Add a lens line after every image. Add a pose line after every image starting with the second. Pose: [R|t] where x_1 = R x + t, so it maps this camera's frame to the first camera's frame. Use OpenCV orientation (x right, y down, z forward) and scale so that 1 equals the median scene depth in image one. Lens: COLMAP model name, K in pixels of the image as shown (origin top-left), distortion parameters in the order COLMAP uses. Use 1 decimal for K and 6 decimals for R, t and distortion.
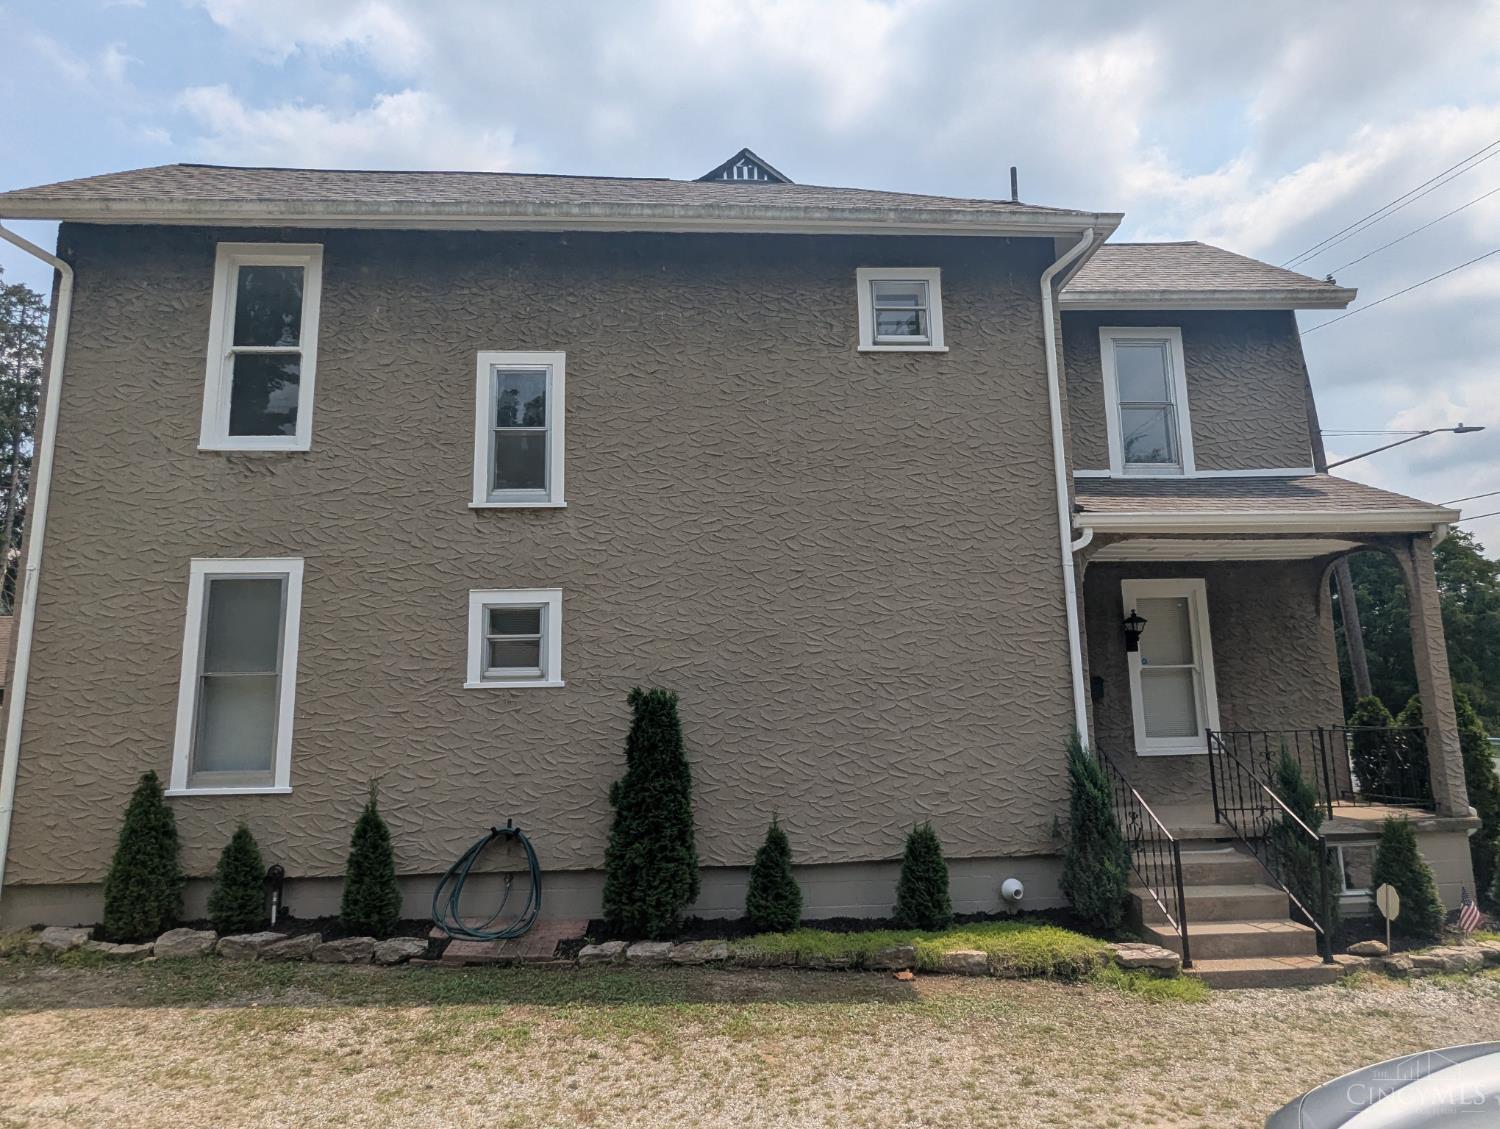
lens RADIAL K [[887.9, 0, 750.0], [0, 887.9, 564.5], [0, 0, 1]] dist [0.000986, -0.003107]
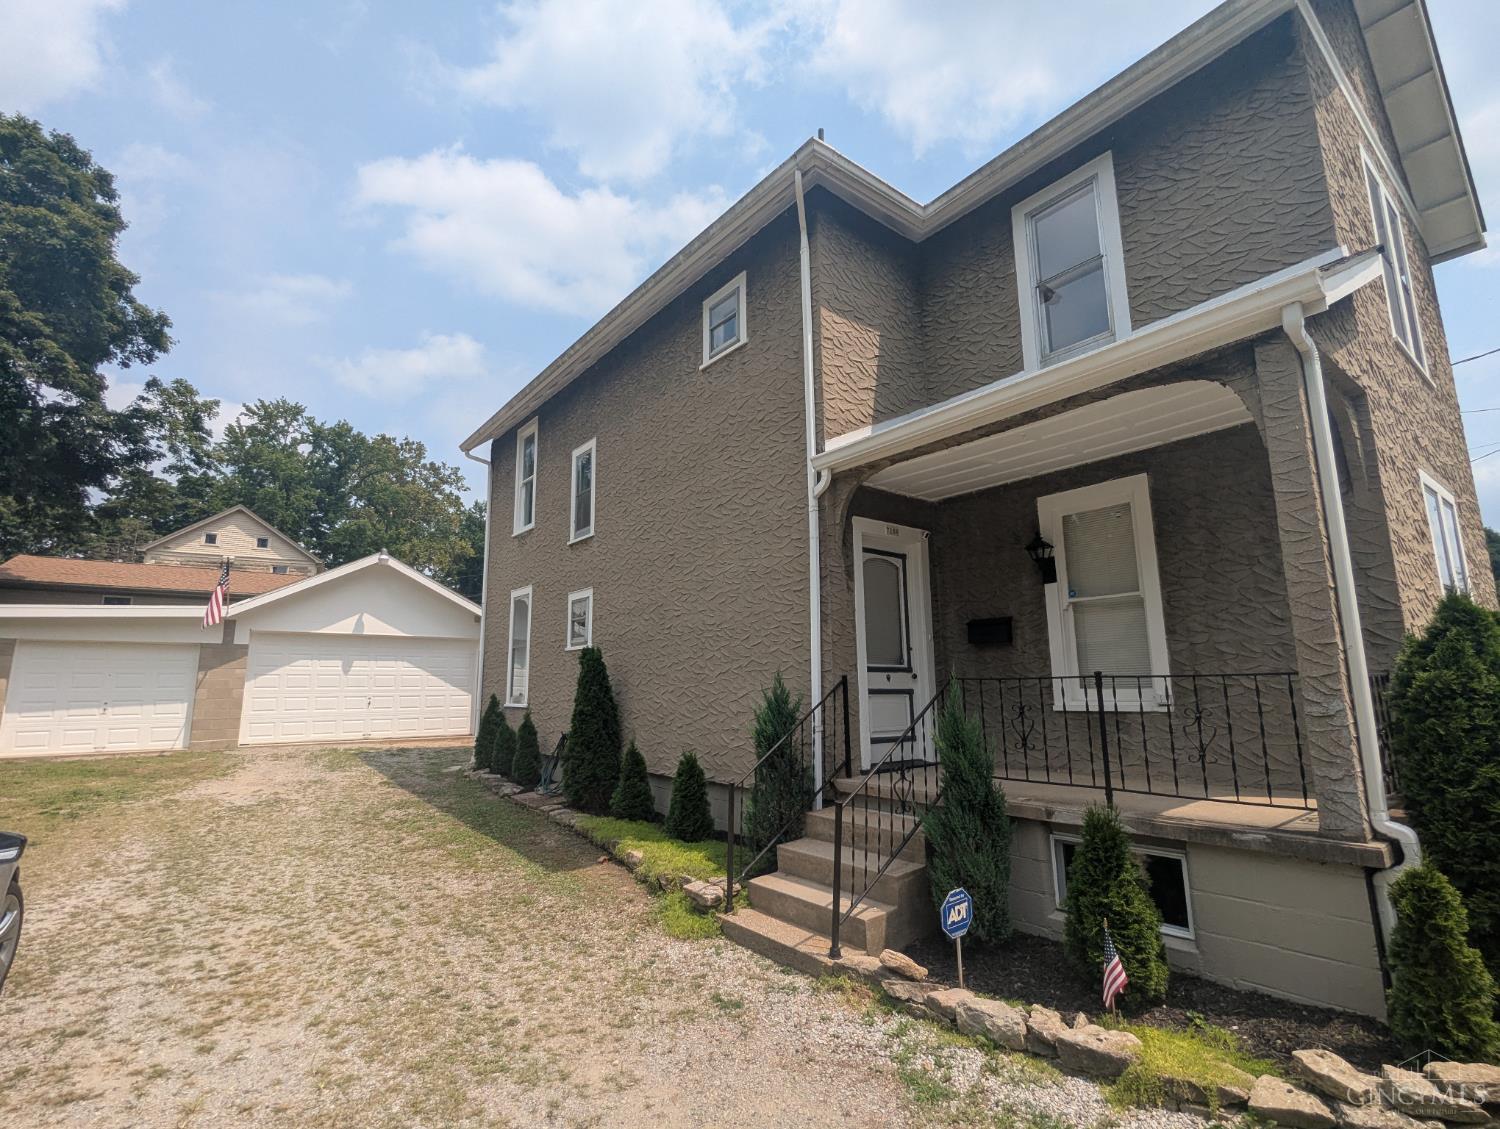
lens RADIAL K [[707.2, 0, 750.0], [0, 707.2, 564.5], [0, 0, 1]] dist [-0.001343, -0.000614]
pose [[0.574787, -0.126604, -0.808450, 0.940032], [0.134588, 0.989131, -0.059210, 0.096609], [0.807159, -0.074774, 0.585579, 0.466731]]
